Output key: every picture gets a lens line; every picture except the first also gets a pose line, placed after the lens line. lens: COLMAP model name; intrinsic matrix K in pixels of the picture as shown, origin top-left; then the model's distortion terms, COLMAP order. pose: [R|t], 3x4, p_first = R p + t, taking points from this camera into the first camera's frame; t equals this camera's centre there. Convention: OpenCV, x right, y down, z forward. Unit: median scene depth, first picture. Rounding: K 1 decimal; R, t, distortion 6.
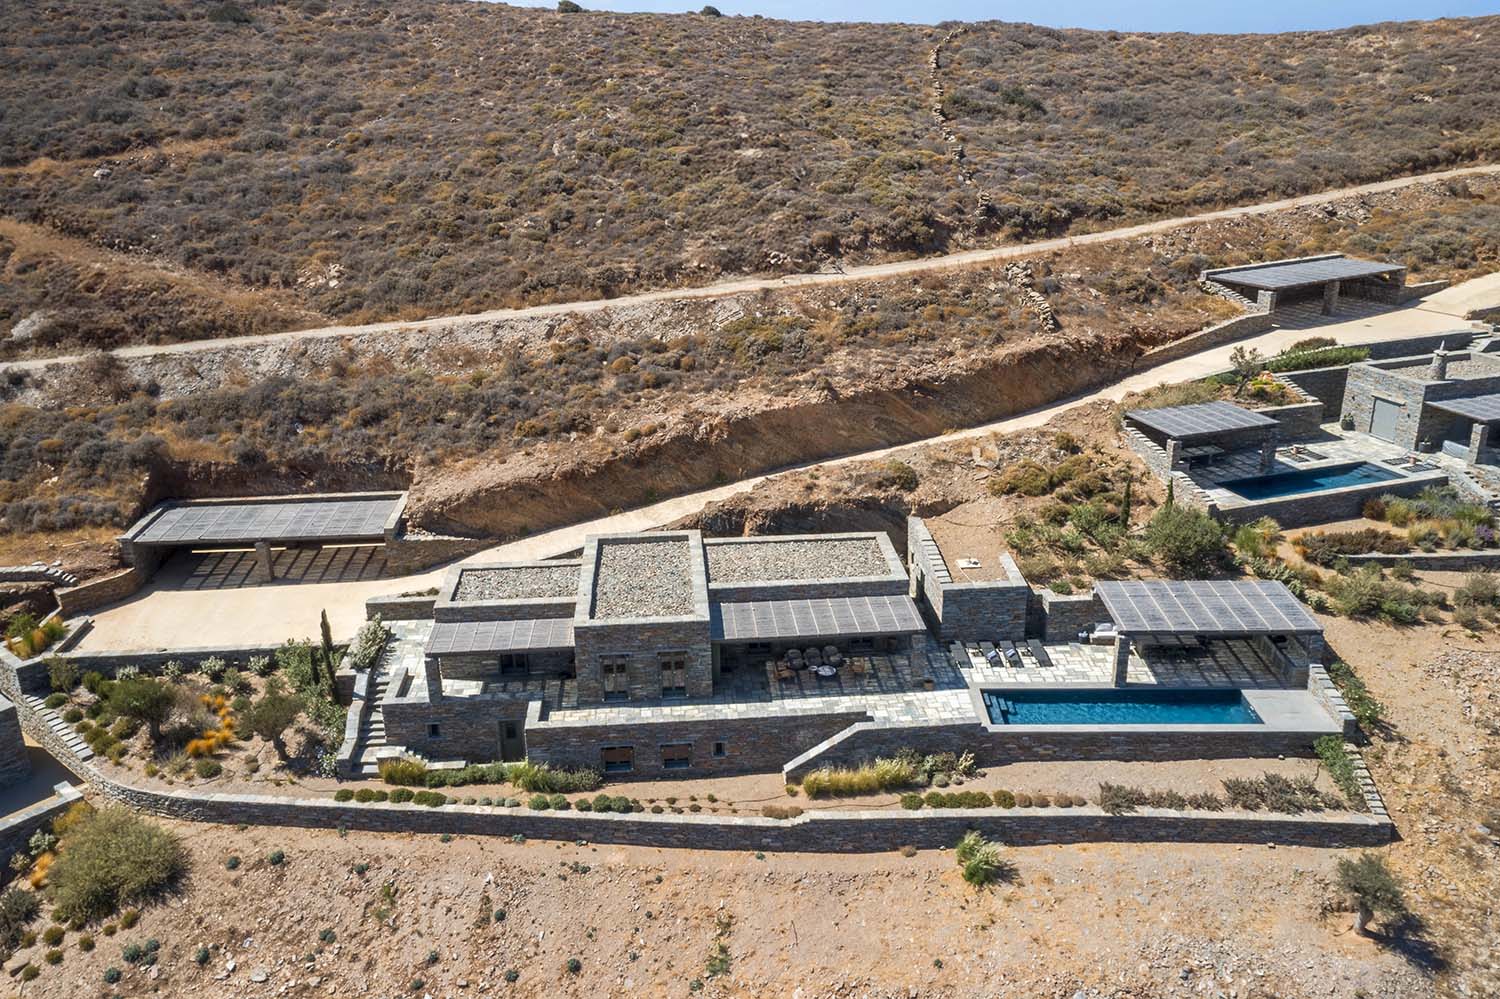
lens RADIAL K [[1250.9, 0, 749.6], [0, 1250.9, 471.3], [0, 0, 1]] dist [-0.006240, 0.007657]
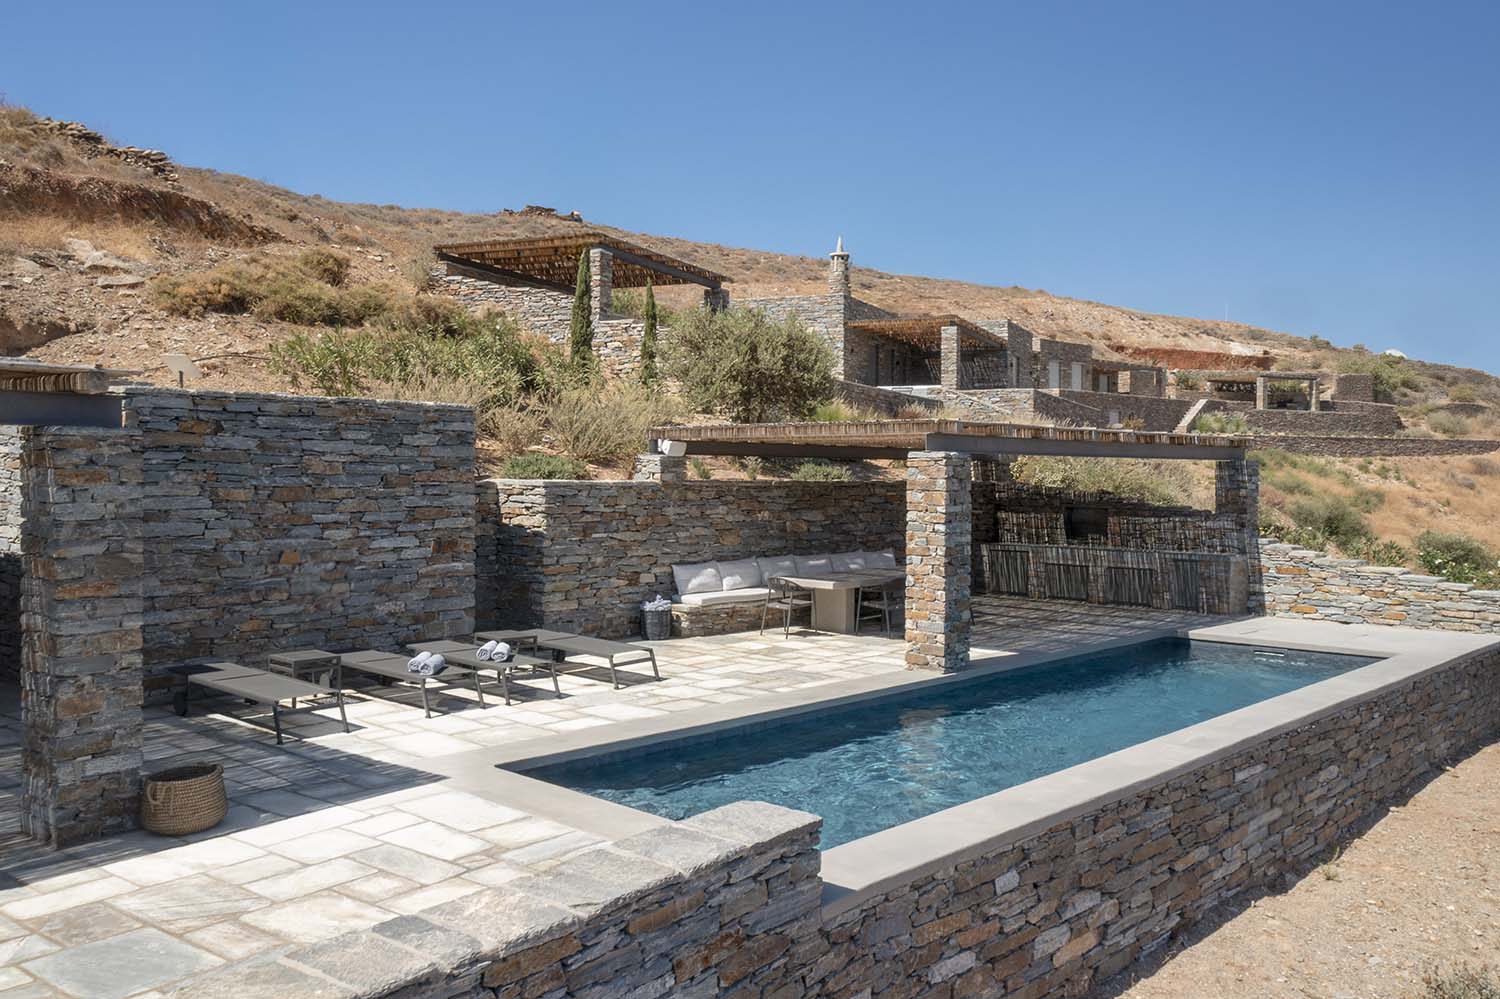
lens RADIAL K [[1250.9, 0, 749.6], [0, 1250.9, 471.3], [0, 0, 1]] dist [-0.006240, 0.007657]
pose [[0.689483, 0.002547, 0.724297, 0.072204], [0.231239, 0.946888, -0.223454, 0.154167], [-0.686398, 0.321554, 0.652274, 0.723146]]
